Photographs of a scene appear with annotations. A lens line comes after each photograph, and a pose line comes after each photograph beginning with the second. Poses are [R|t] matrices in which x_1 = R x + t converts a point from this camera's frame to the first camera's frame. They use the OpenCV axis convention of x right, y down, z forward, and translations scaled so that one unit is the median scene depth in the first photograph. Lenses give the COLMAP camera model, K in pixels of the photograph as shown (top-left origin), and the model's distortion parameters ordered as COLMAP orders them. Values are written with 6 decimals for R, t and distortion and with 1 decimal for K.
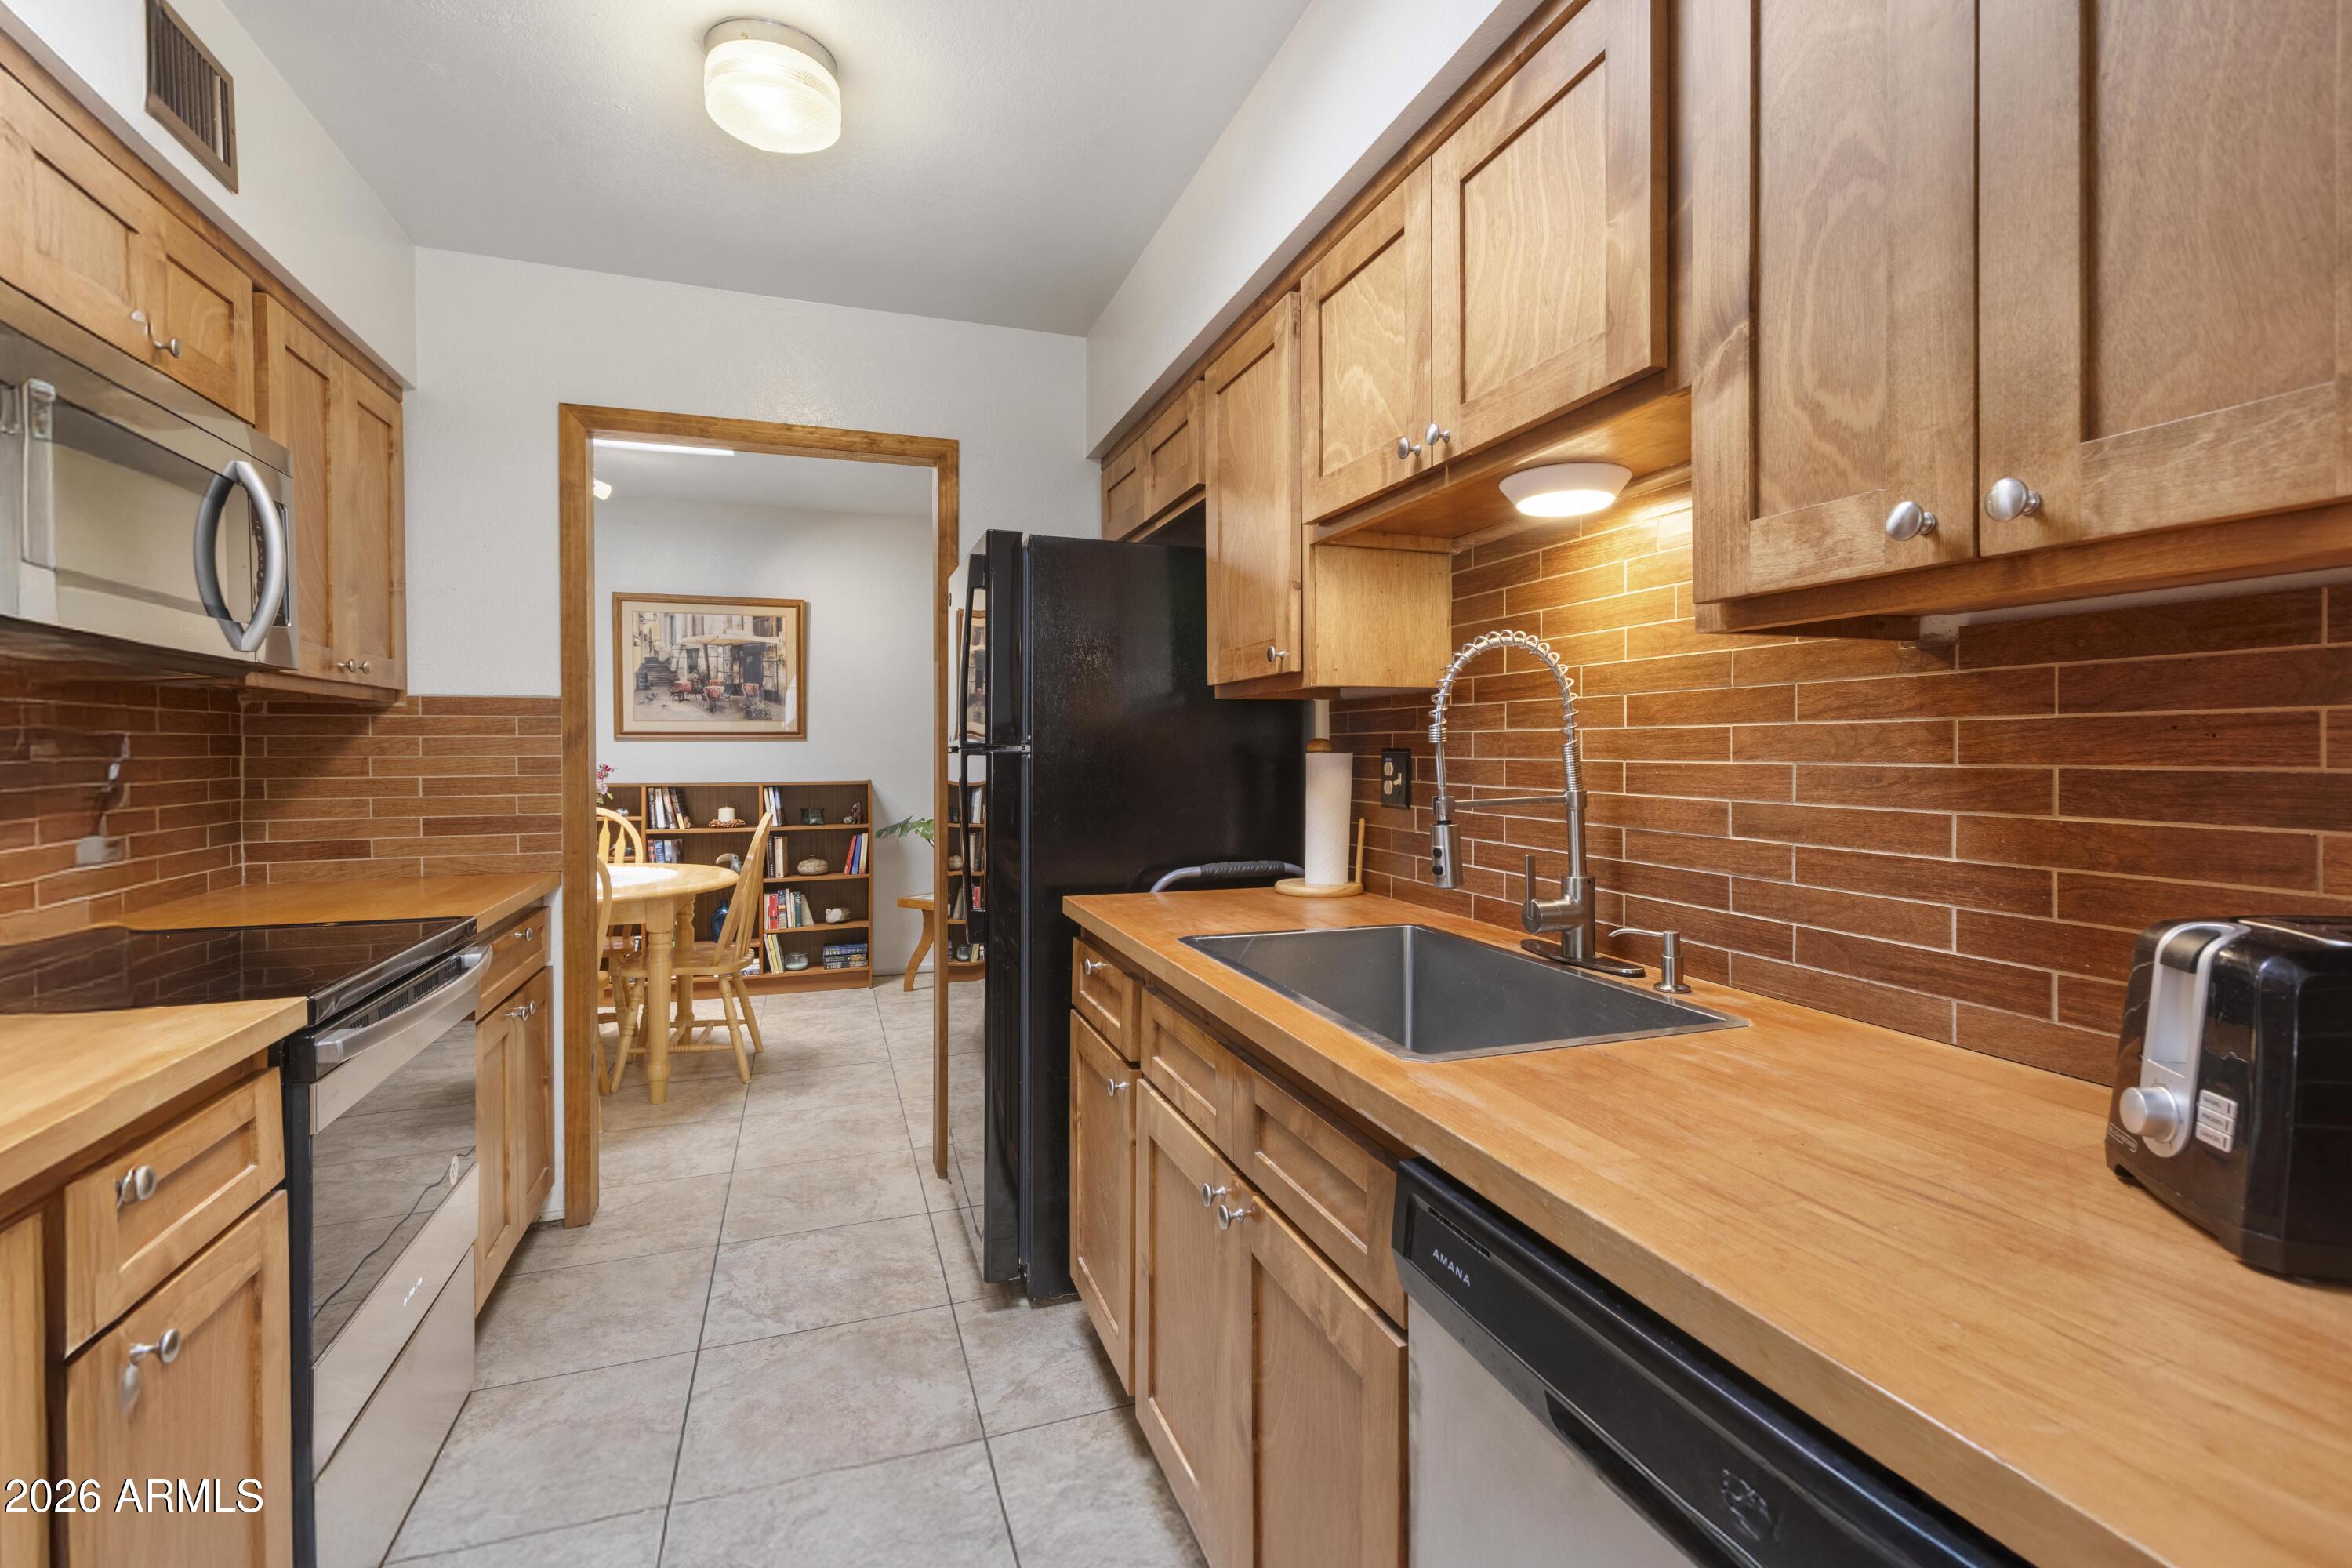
lens RADIAL K [[1085.1, 0, 1193.1], [0, 1085.1, 762.8], [0, 0, 1]] dist [0.002779, 0.000093]
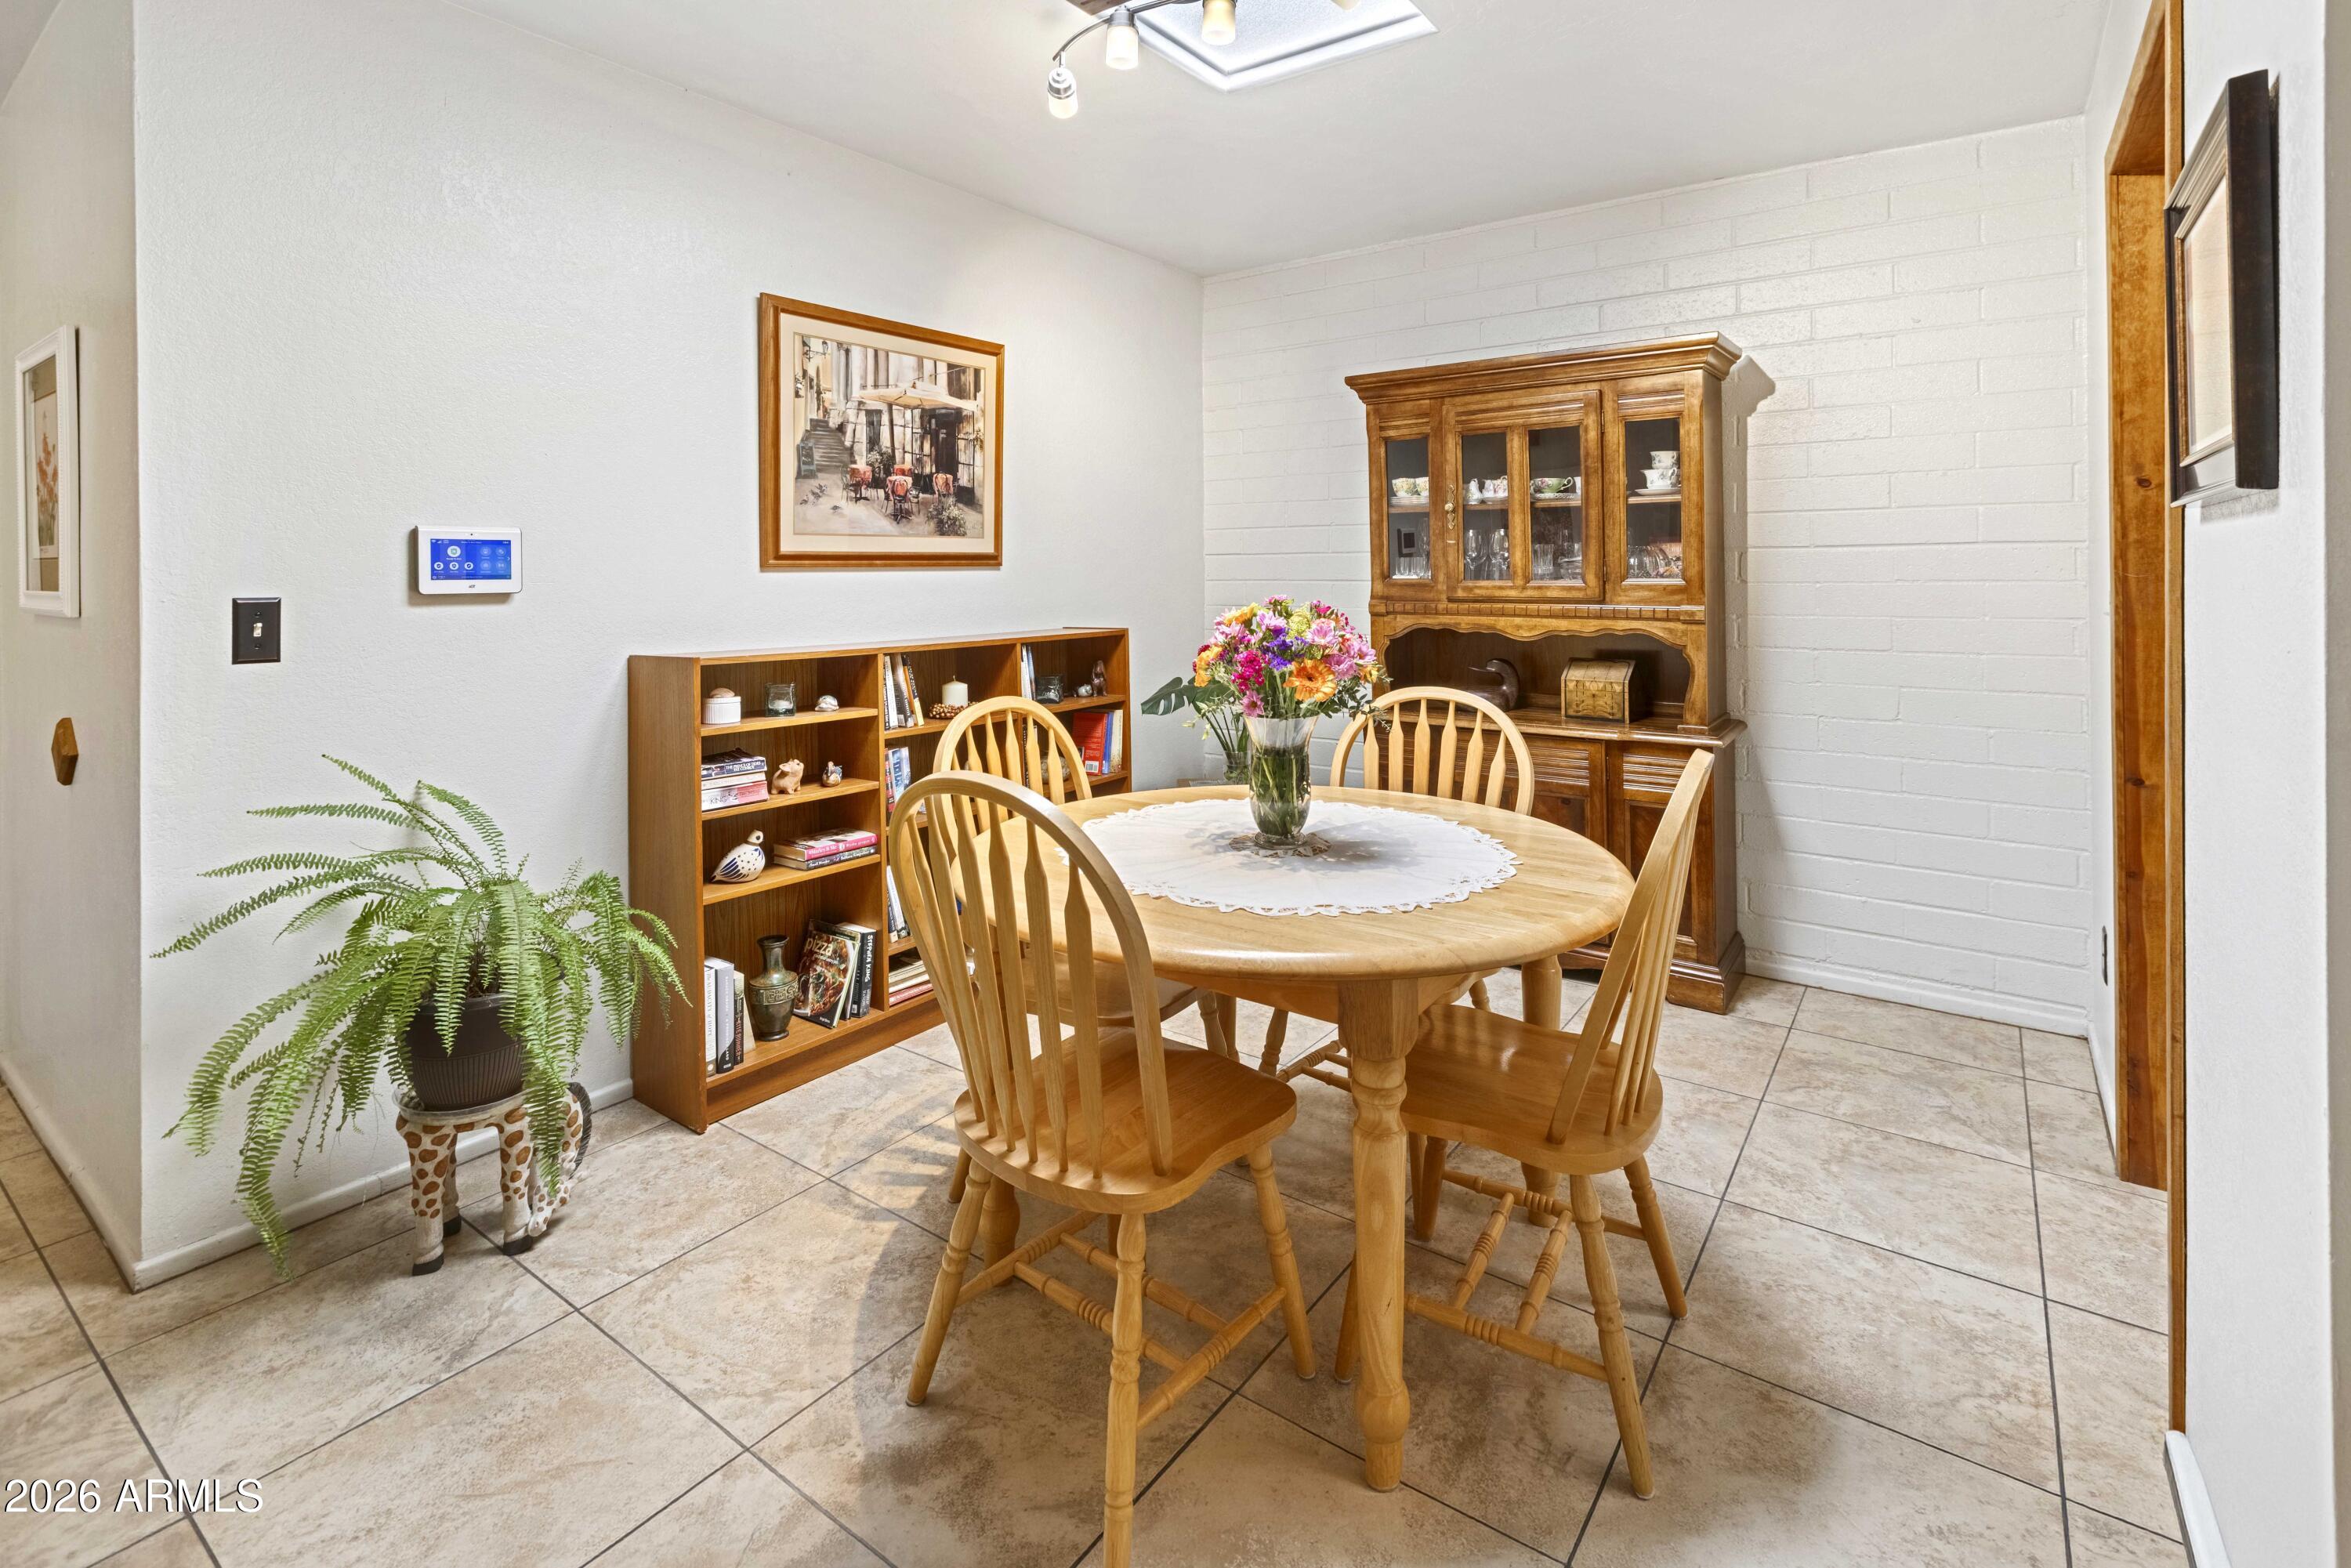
lens RADIAL K [[1084.6, 0, 1164.7], [0, 1084.6, 581.0], [0, 0, 1]] dist [0.002779, 0.000093]
pose [[0.829363, -0.011485, 0.558592, -0.656544], [0.012195, 0.999923, 0.002453, -0.013972], [-0.558577, 0.004778, 0.829439, 0.439757]]
